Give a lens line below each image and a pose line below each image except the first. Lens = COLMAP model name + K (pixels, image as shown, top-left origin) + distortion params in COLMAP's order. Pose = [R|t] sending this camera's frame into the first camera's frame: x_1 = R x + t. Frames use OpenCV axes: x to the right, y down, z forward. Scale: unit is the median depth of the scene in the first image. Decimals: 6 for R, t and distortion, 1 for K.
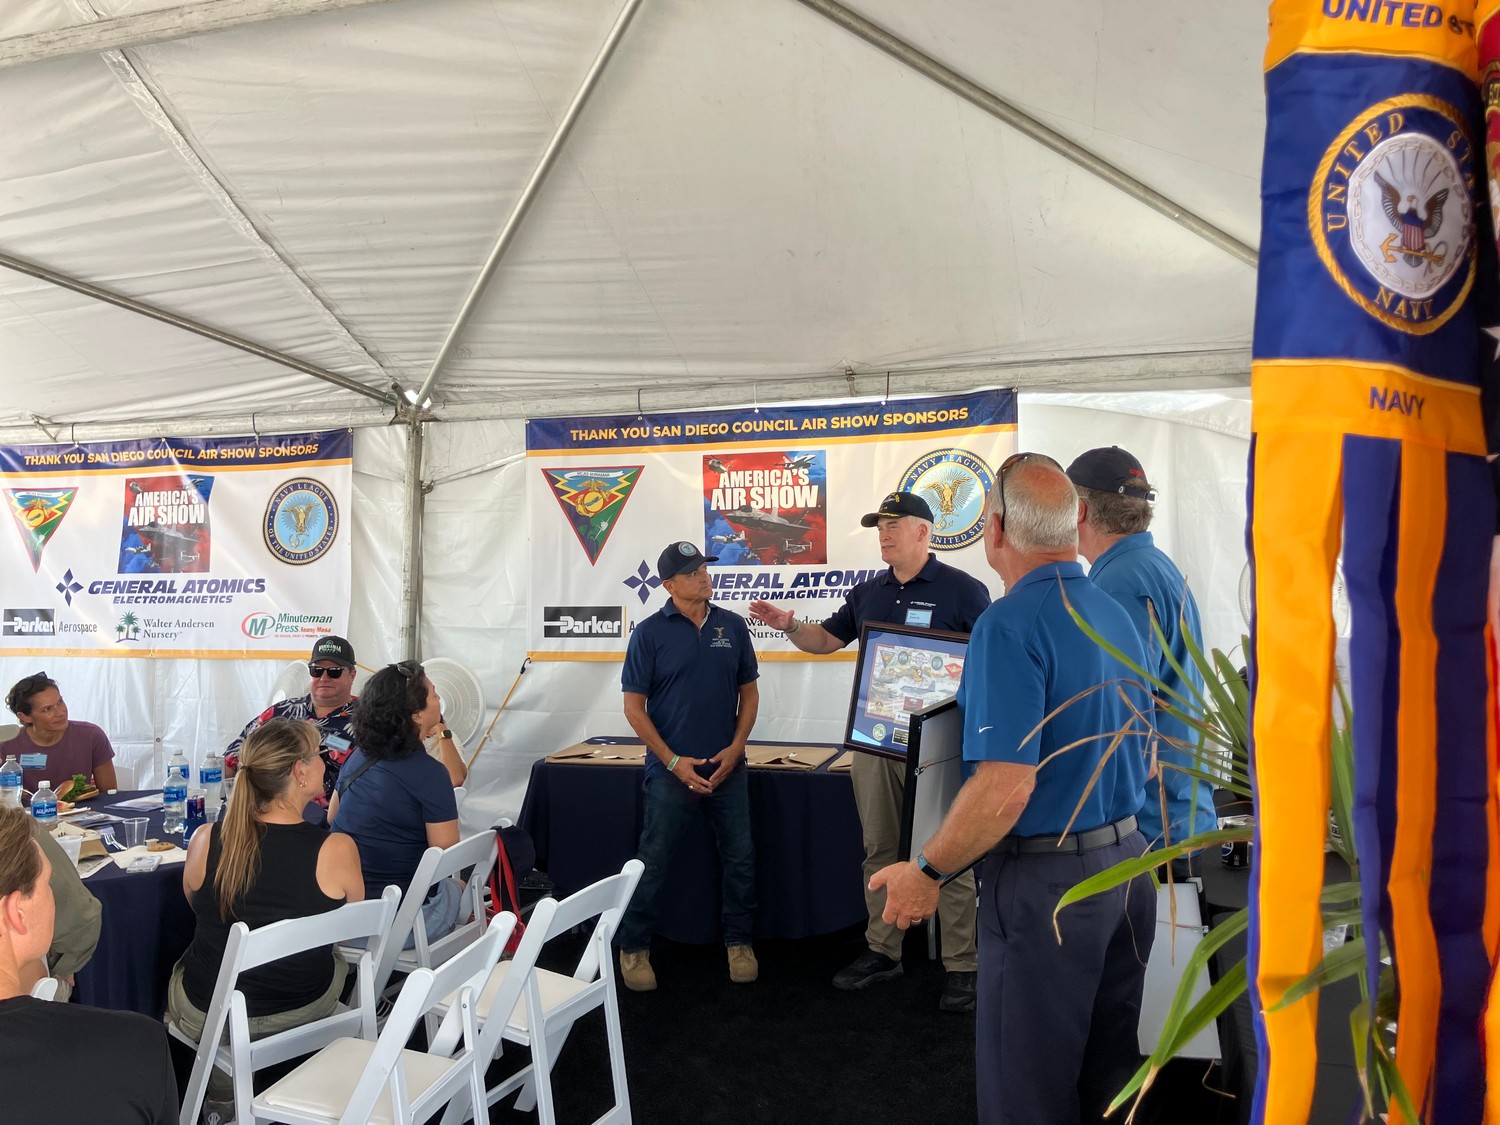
lens RADIAL K [[1247.6, 0, 717.7], [0, 1247.6, 554.3], [0, 0, 1]] dist [0.038344, -0.064987]
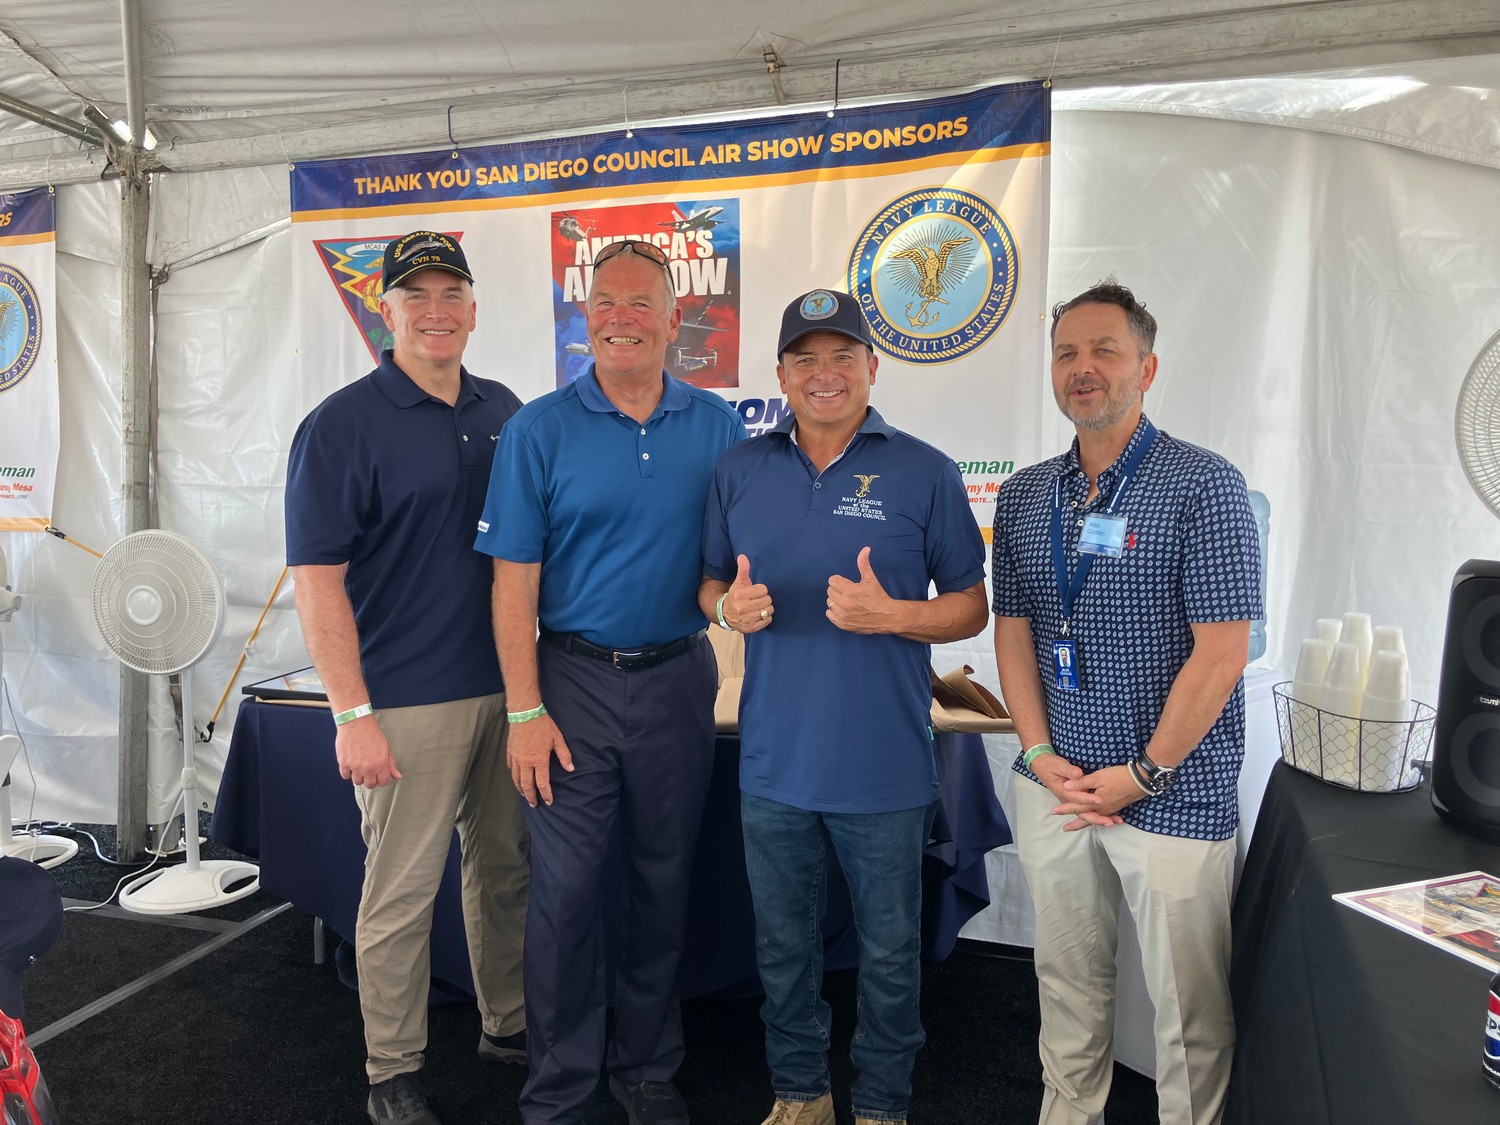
lens RADIAL K [[1247.6, 0, 749.7], [0, 1247.6, 552.4], [0, 0, 1]] dist [0.038344, -0.064987]
pose [[0.999393, 0.010382, -0.033240, 0.112597], [-0.007326, 0.995844, 0.090781, 0.033016], [0.034045, -0.090482, 0.995316, 0.368873]]
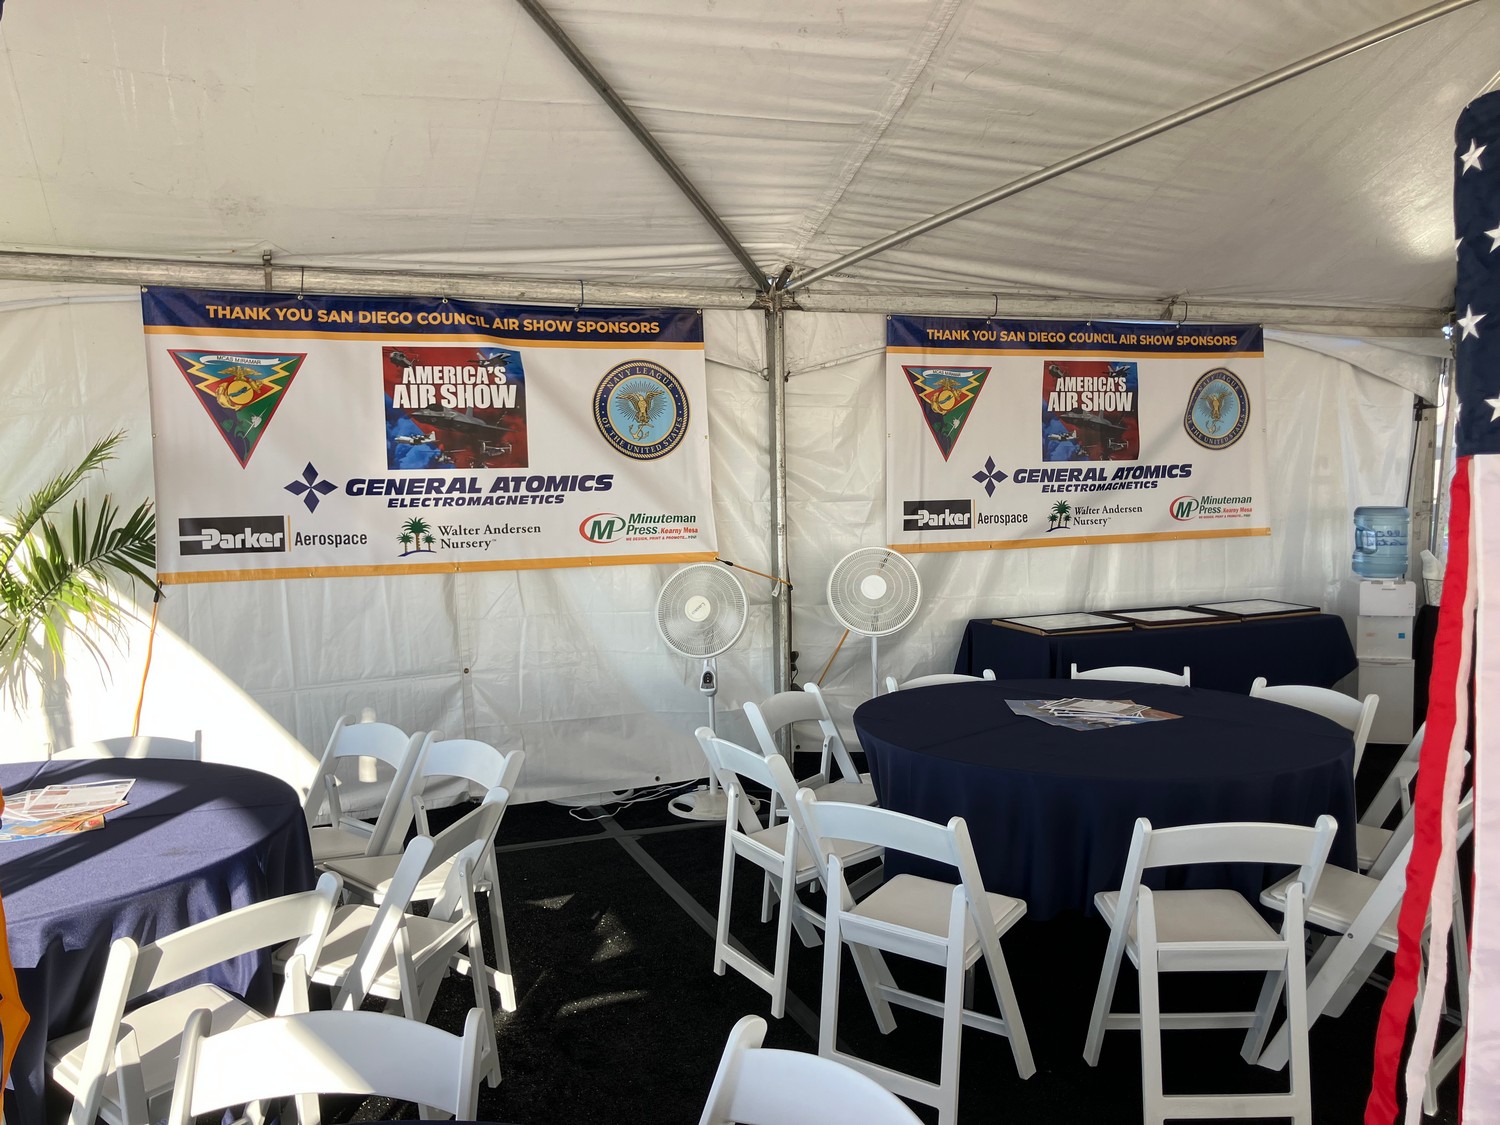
lens RADIAL K [[1247.6, 0, 781.5], [0, 1247.6, 566.6], [0, 0, 1]] dist [0.038344, -0.064987]
pose [[0.775100, -0.047108, 0.630080, -0.914127], [-0.002395, 0.996991, 0.077487, 0.017264], [-0.631834, -0.061569, 0.772654, 0.280485]]
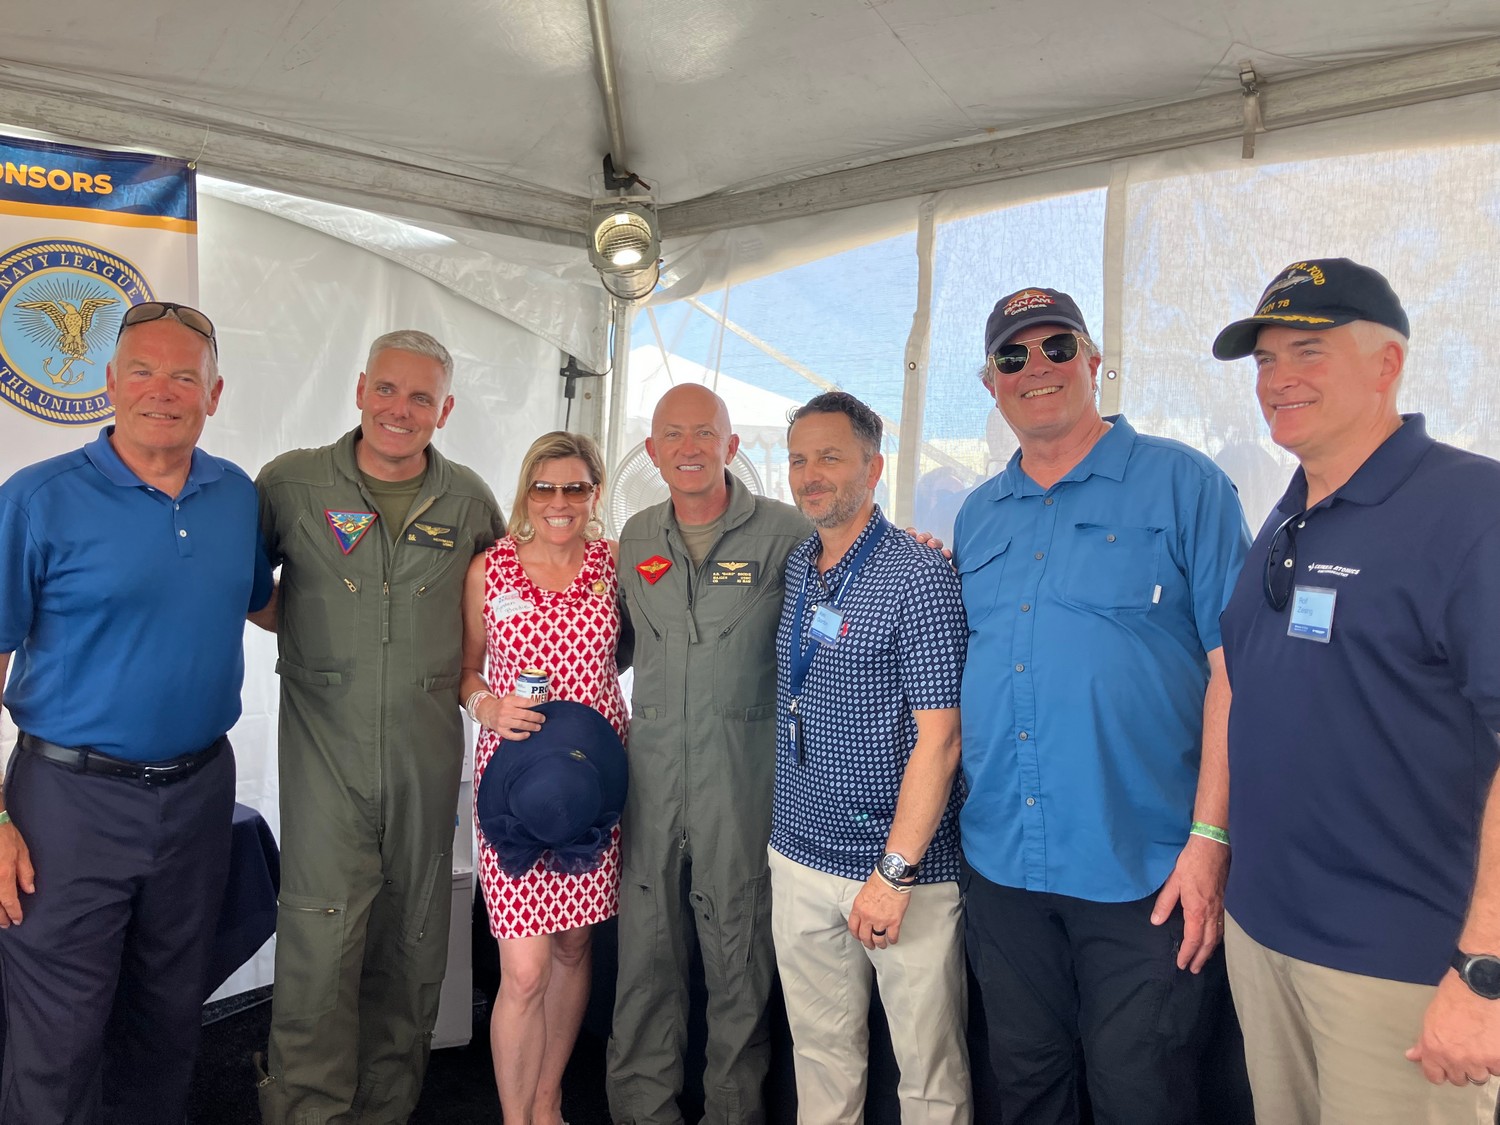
lens RADIAL K [[1247.6, 0, 759.3], [0, 1247.6, 550.8], [0, 0, 1]] dist [0.038344, -0.064987]
pose [[0.442634, -0.028980, 0.896234, -0.178918], [-0.031151, 0.998377, 0.047668, 0.016980], [-0.896161, -0.049018, 0.441013, 0.448367]]
